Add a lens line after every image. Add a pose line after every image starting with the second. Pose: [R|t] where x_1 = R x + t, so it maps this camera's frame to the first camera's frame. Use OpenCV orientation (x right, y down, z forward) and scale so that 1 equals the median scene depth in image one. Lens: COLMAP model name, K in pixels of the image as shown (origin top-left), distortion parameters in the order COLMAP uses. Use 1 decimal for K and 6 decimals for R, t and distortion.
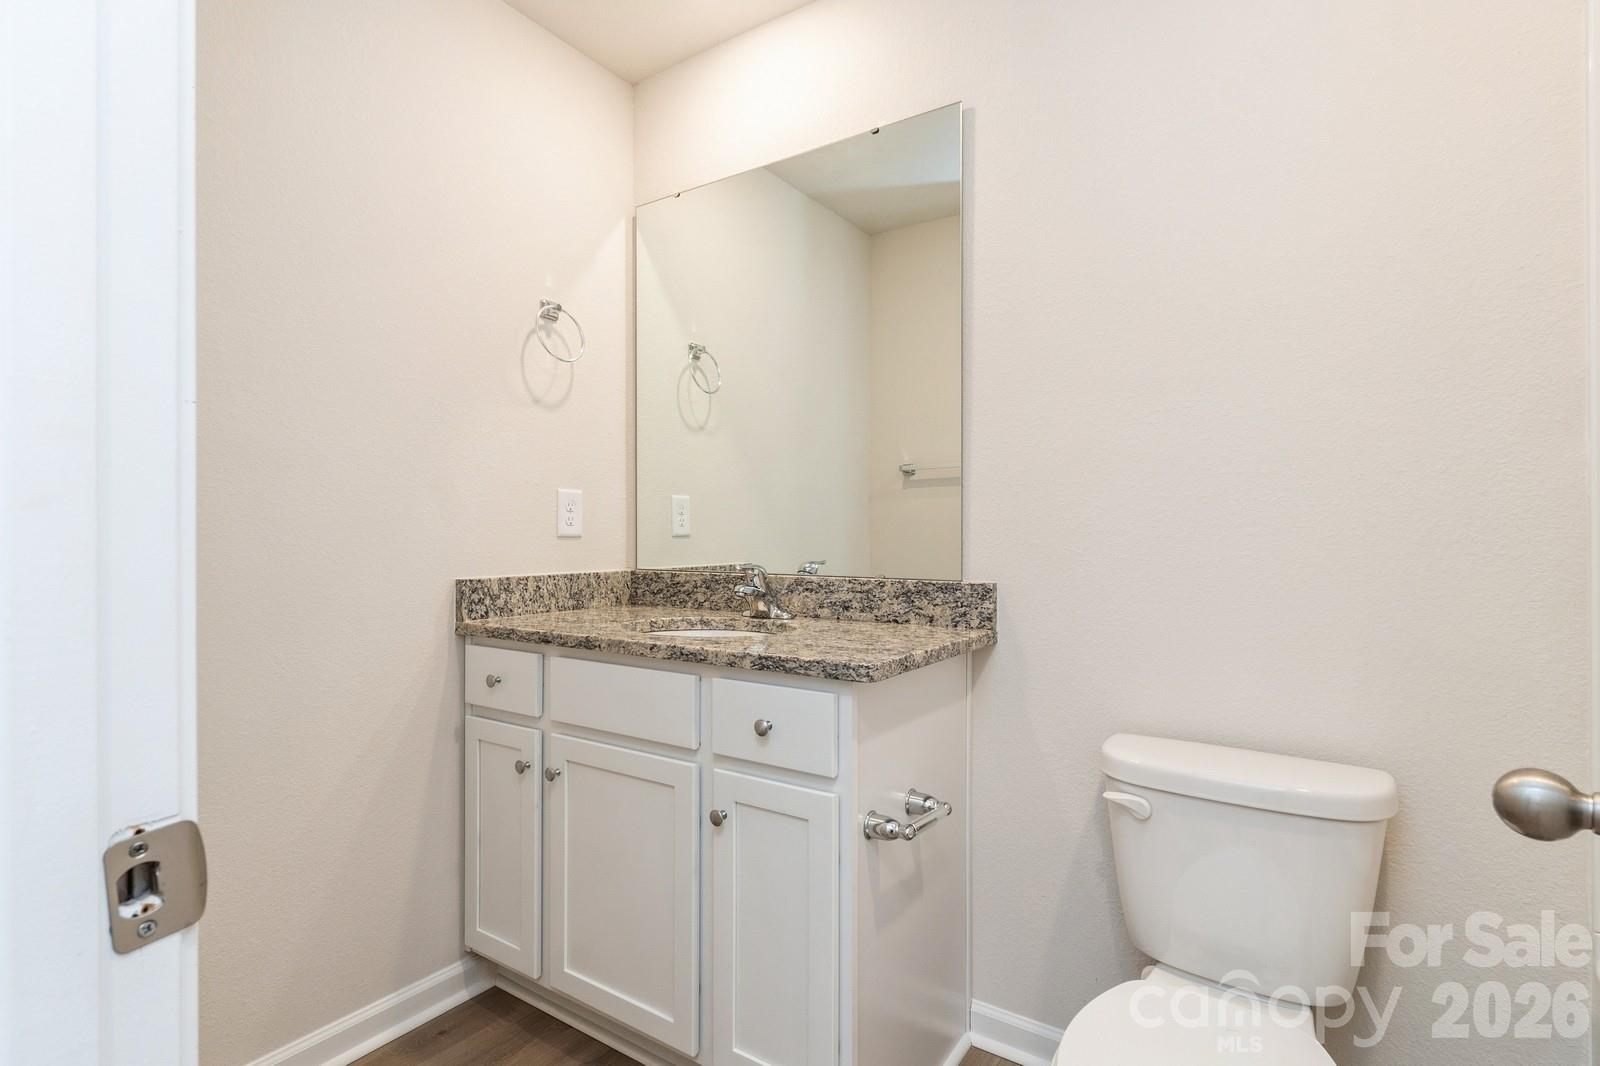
lens RADIAL K [[804.0, 0, 802.1], [0, 804.0, 532.0], [0, 0, 1]] dist [0.018459, -0.002255]
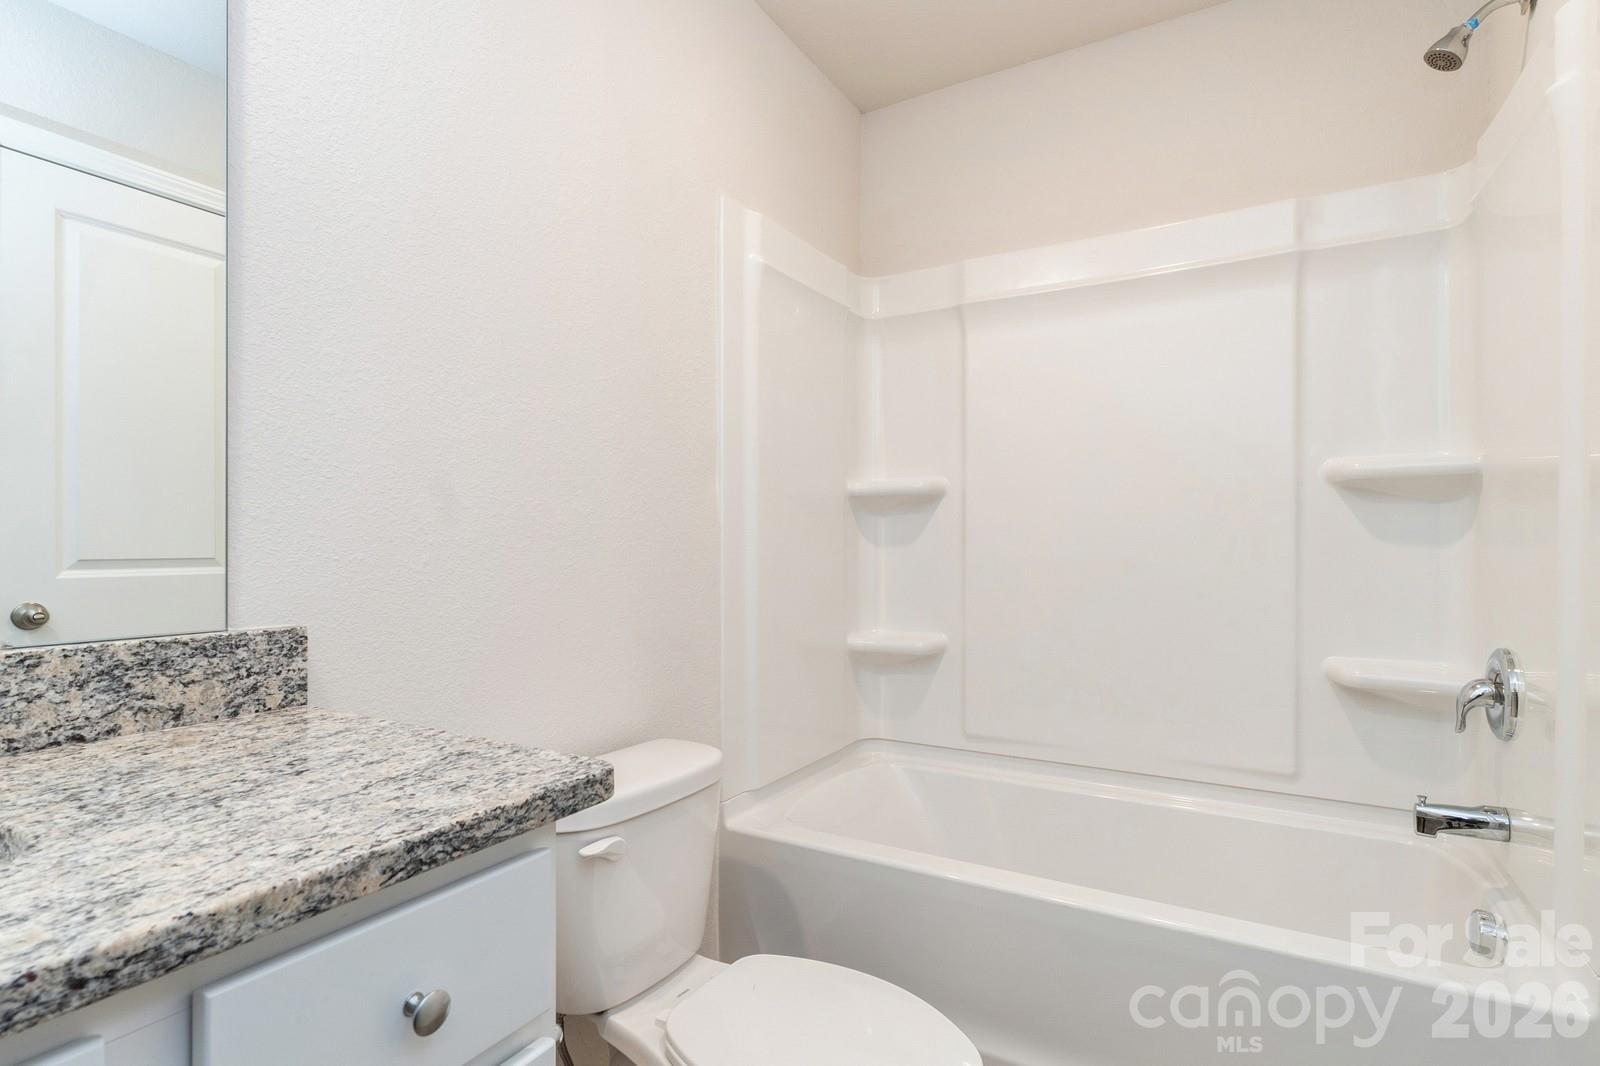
lens RADIAL K [[804.0, 0, 796.0], [0, 804.0, 539.1], [0, 0, 1]] dist [0.018459, -0.002255]
pose [[-0.069296, 0.004959, 0.997584, -0.382273], [-0.006127, 0.999967, -0.005396, -0.000087], [-0.997577, -0.006486, -0.069263, 0.665330]]
